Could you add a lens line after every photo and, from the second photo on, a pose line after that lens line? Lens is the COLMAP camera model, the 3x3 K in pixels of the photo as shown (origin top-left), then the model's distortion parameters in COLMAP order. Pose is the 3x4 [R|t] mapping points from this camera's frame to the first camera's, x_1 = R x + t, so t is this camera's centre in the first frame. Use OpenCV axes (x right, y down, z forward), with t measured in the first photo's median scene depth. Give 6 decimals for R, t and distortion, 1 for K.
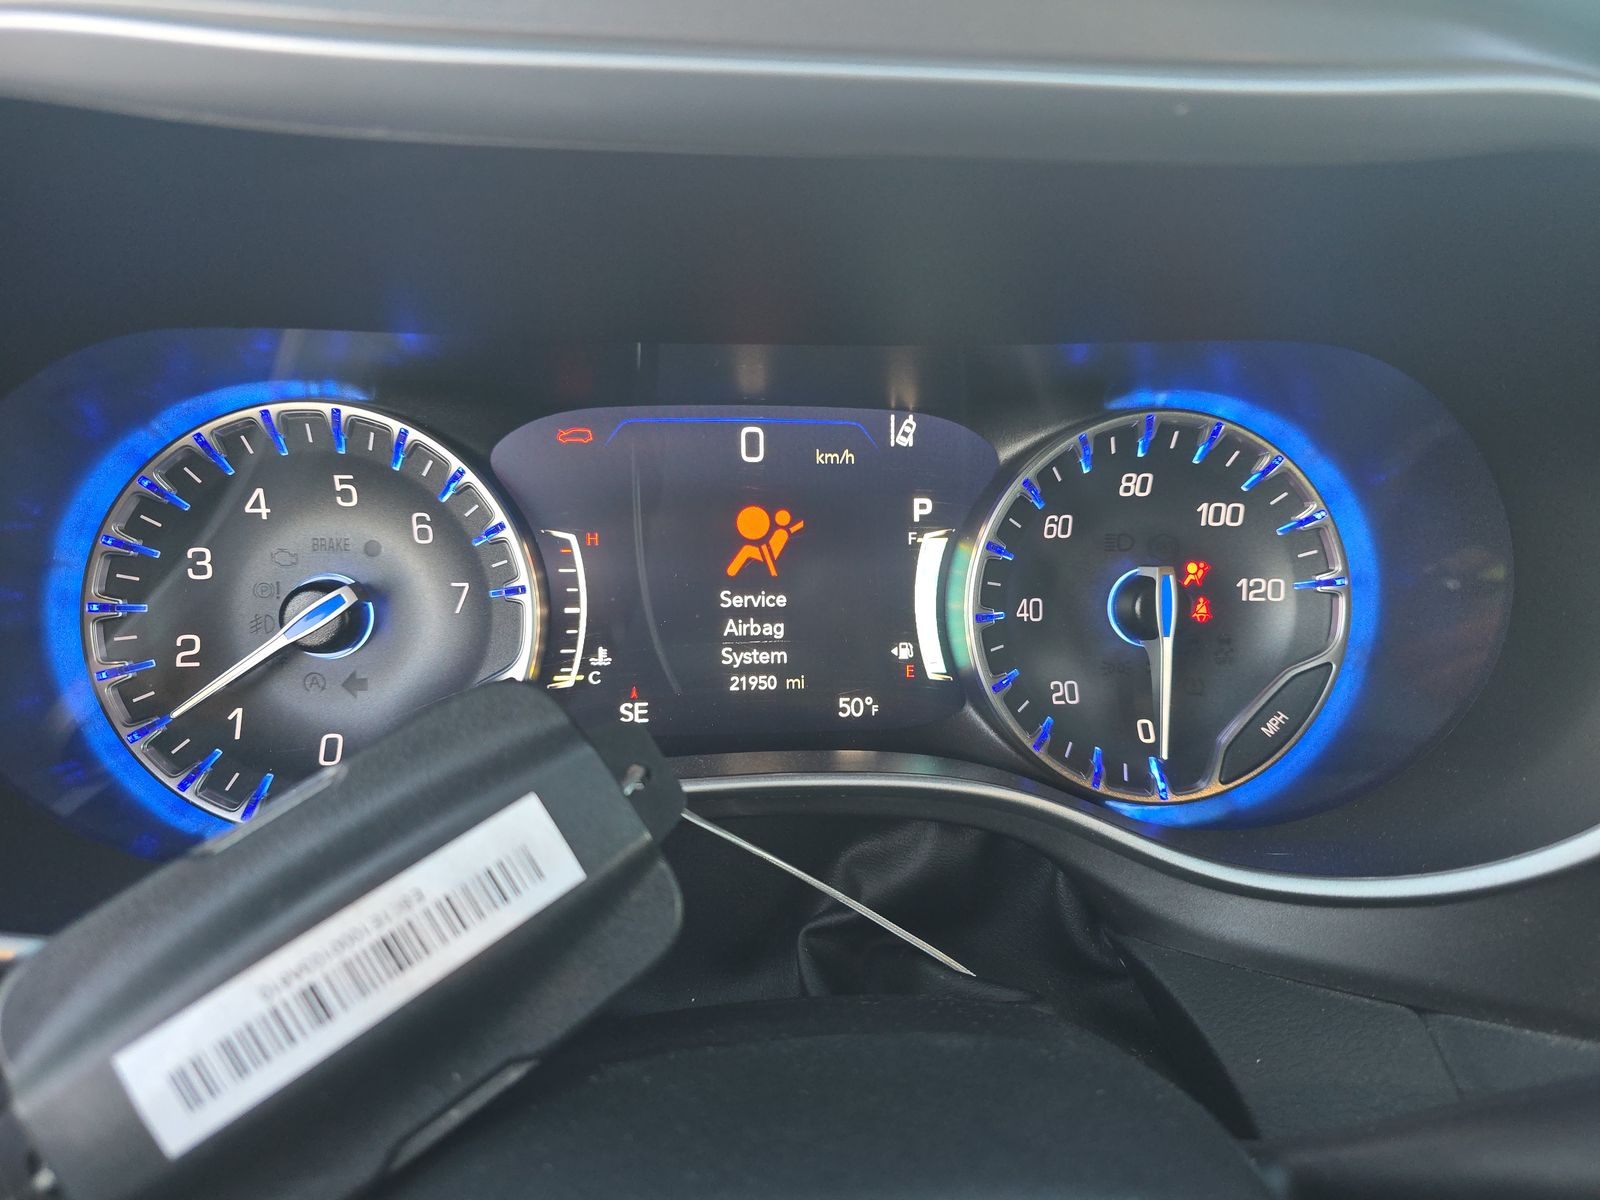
lens RADIAL K [[1086.5, 0, 811.1], [0, 1086.5, 595.6], [0, 0, 1]] dist [0.038071, -0.033738]
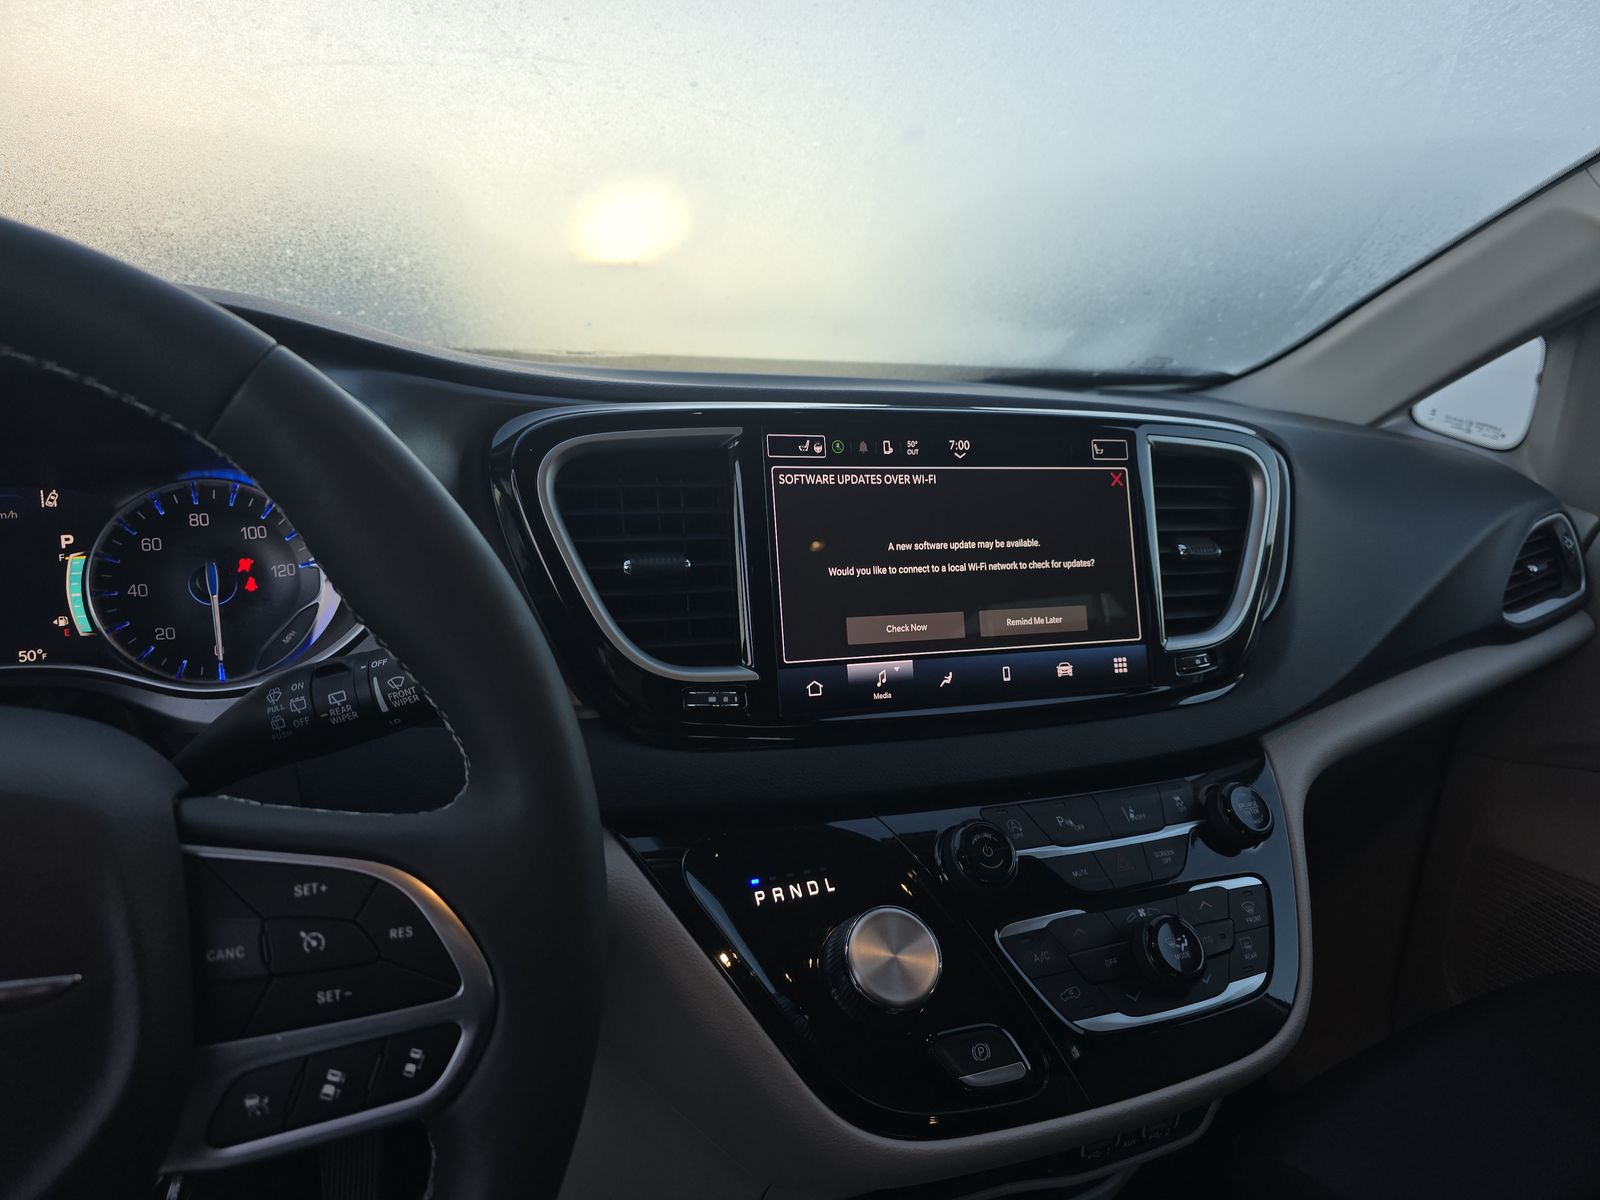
lens RADIAL K [[1086.5, 0, 798.3], [0, 1086.5, 593.3], [0, 0, 1]] dist [0.038071, -0.033738]
pose [[0.924990, -0.090870, 0.368967, 0.550617], [0.134026, 0.986603, -0.093016, 0.339720], [-0.355572, 0.135490, 0.924776, -1.100655]]
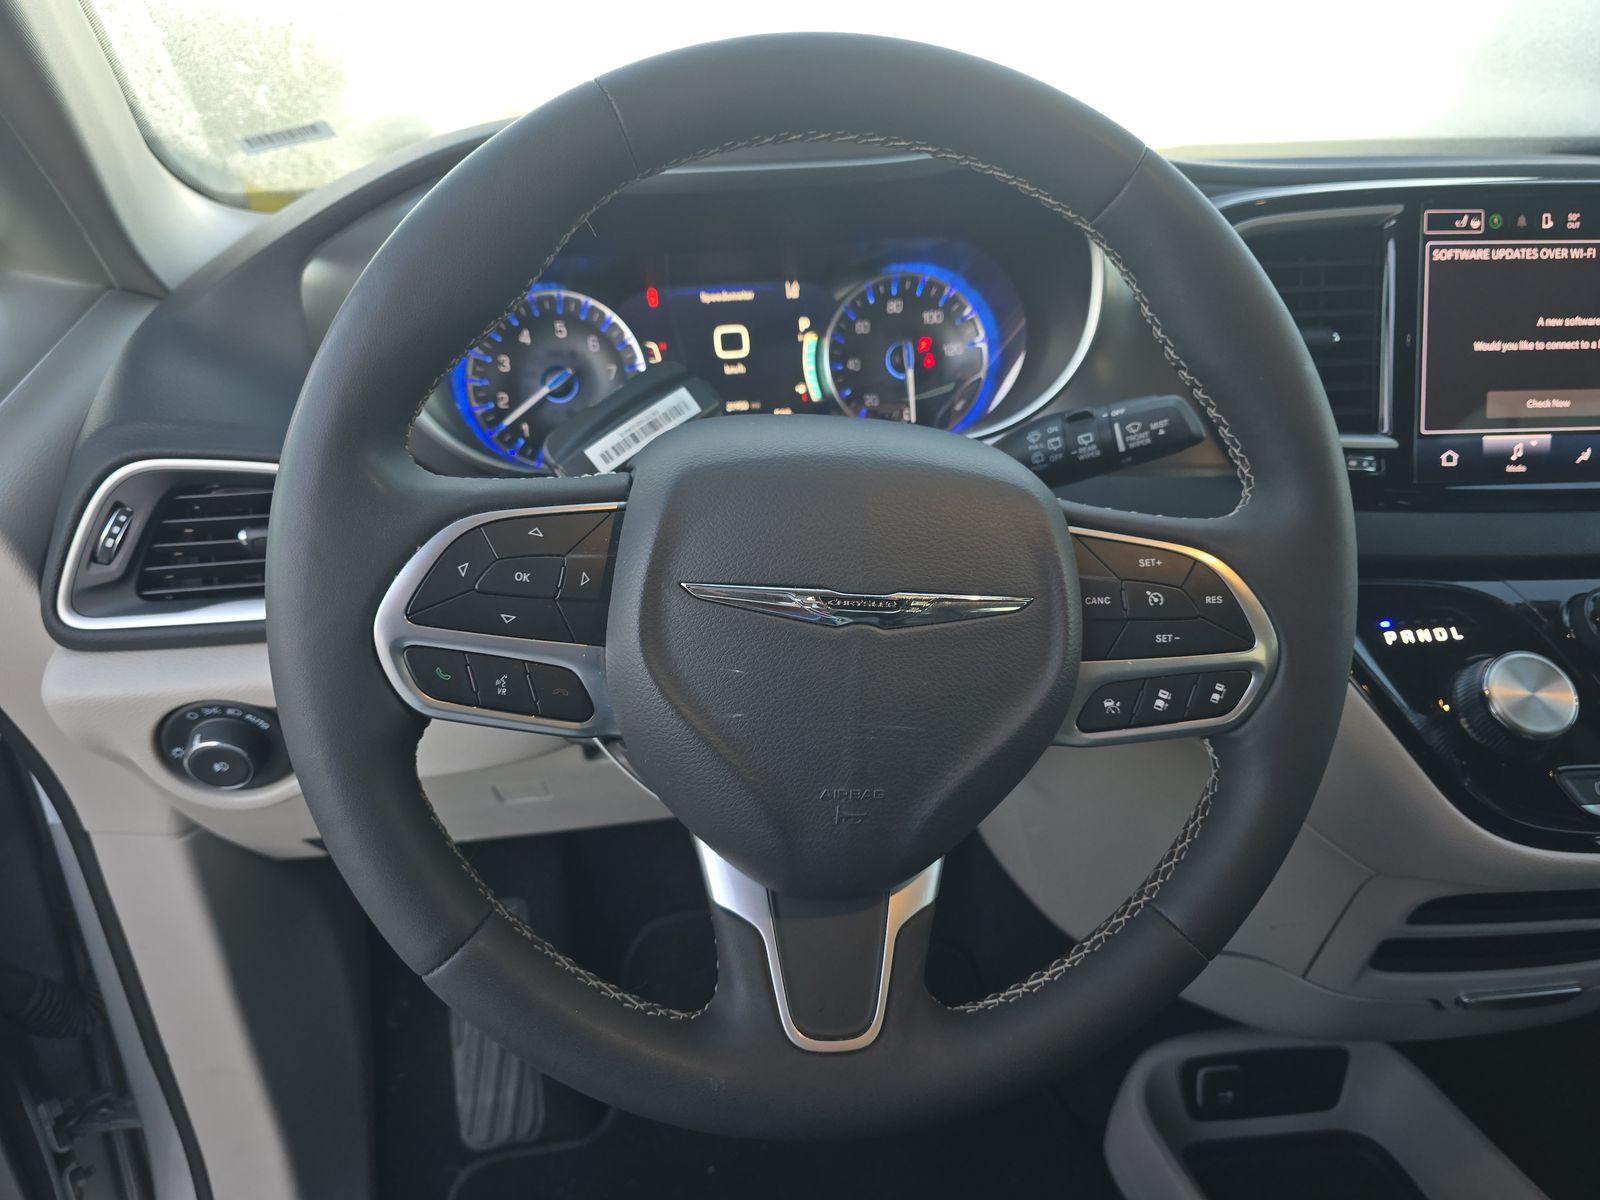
lens RADIAL K [[1086.5, 0, 786.8], [0, 1086.5, 611.8], [0, 0, 1]] dist [0.038071, -0.033738]
pose [[0.995861, -0.083077, 0.036856, -0.069630], [0.081294, 0.995557, 0.047503, 0.419263], [-0.040639, -0.044311, 0.998191, -1.343258]]
